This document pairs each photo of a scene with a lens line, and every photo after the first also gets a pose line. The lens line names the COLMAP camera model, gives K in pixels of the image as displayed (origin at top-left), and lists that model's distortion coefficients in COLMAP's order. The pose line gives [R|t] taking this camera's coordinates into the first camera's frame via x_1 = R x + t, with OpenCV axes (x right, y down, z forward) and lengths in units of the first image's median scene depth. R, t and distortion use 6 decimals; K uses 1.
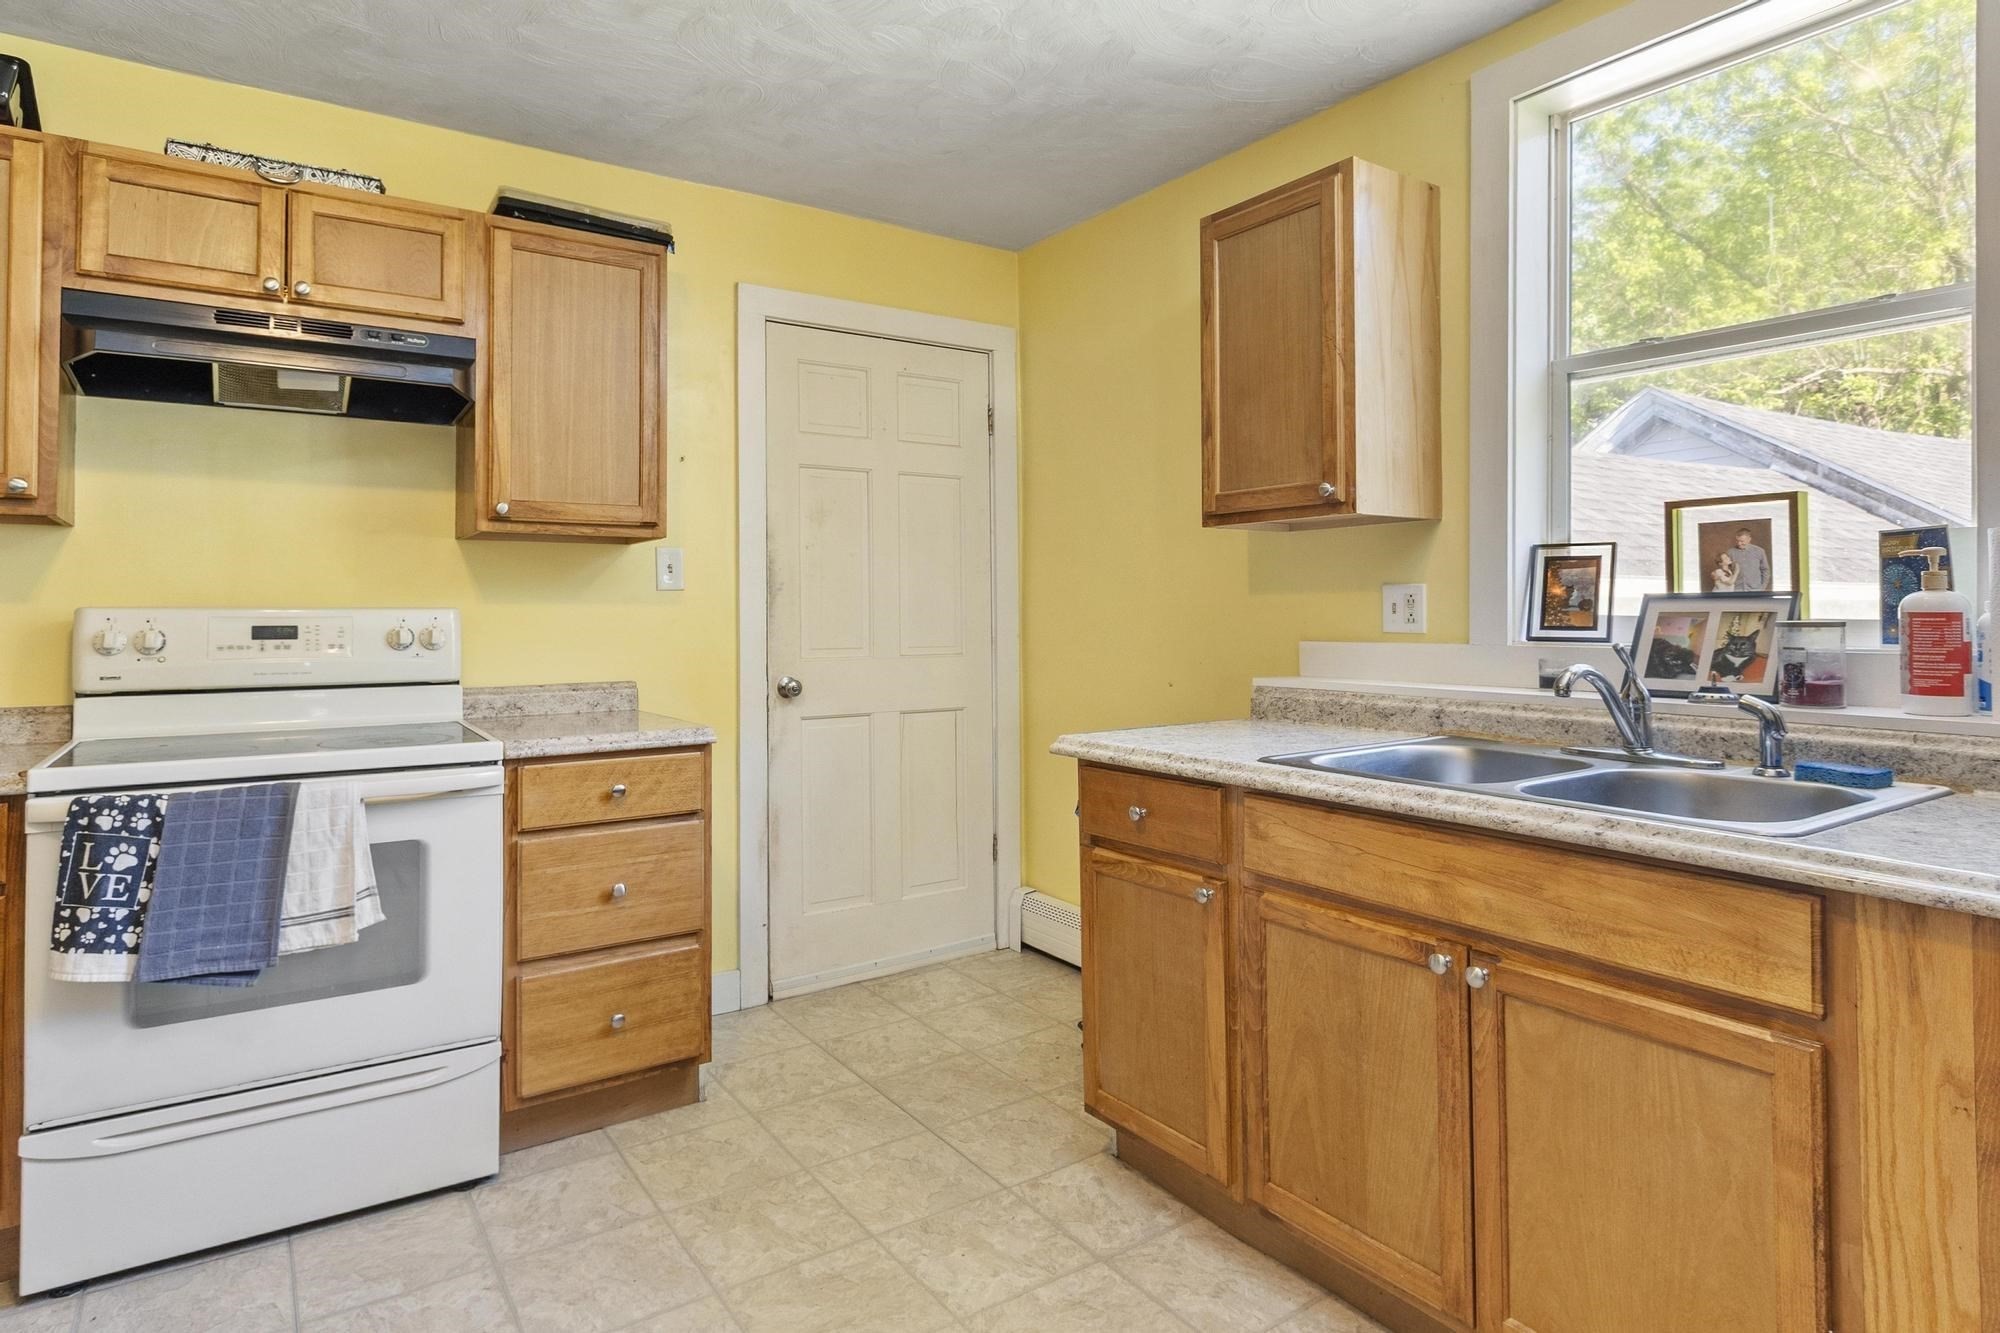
lens RADIAL K [[1113.0, 0, 1005.3], [0, 1113.0, 595.8], [0, 0, 1]] dist [0.005180, -0.000784]
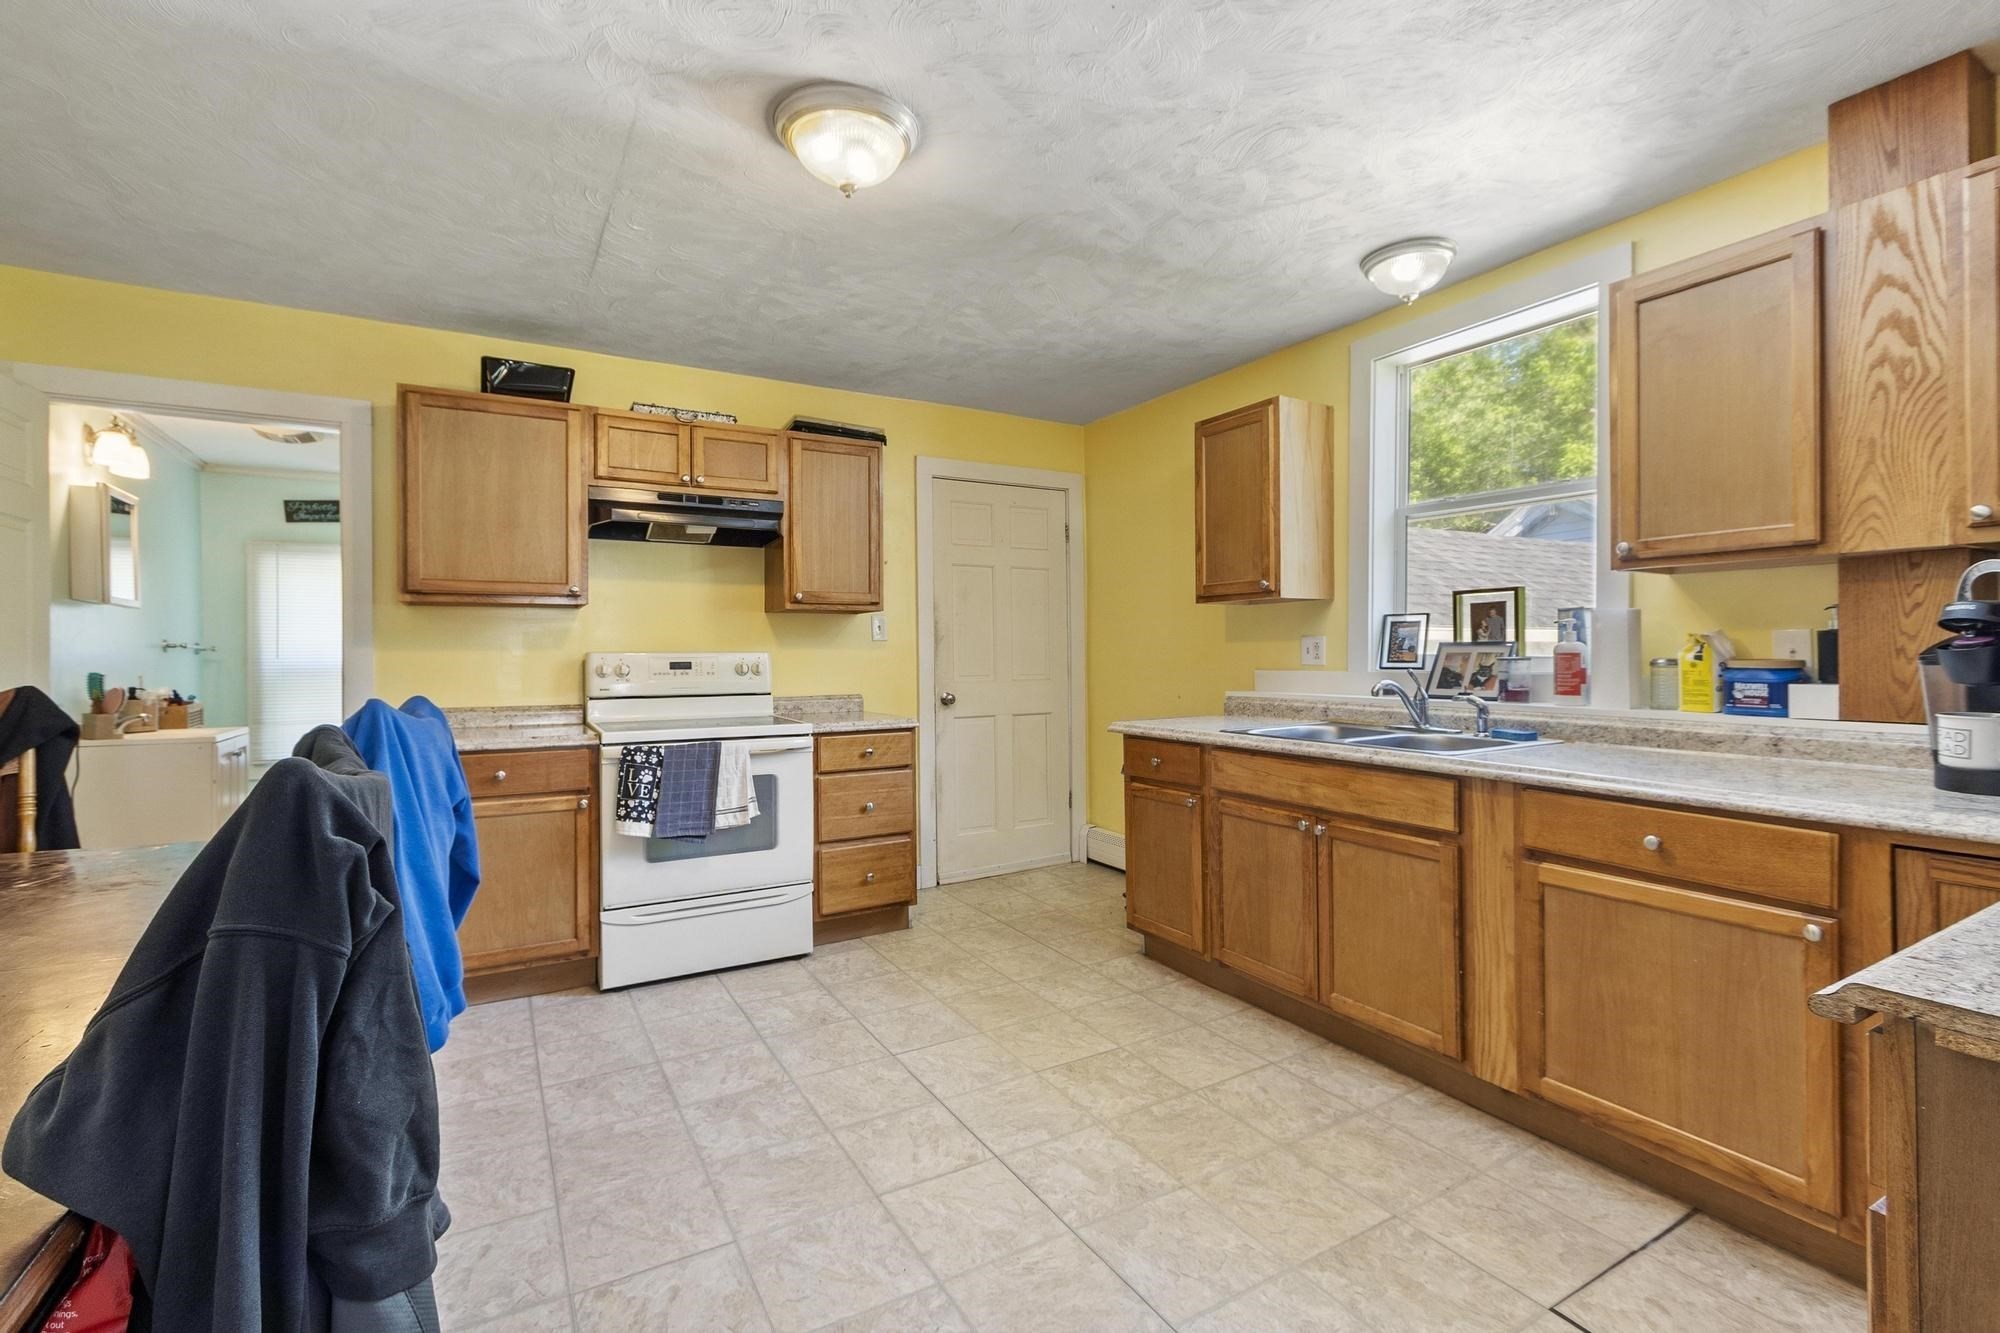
lens RADIAL K [[885.4, 0, 995.9], [0, 885.4, 657.4], [0, 0, 1]] dist [-0.002808, 0.000041]
pose [[0.997247, -0.002305, -0.074121, -0.033802], [0.003799, 0.999792, 0.020020, -0.008302], [0.074060, -0.020246, 0.997048, -0.443338]]
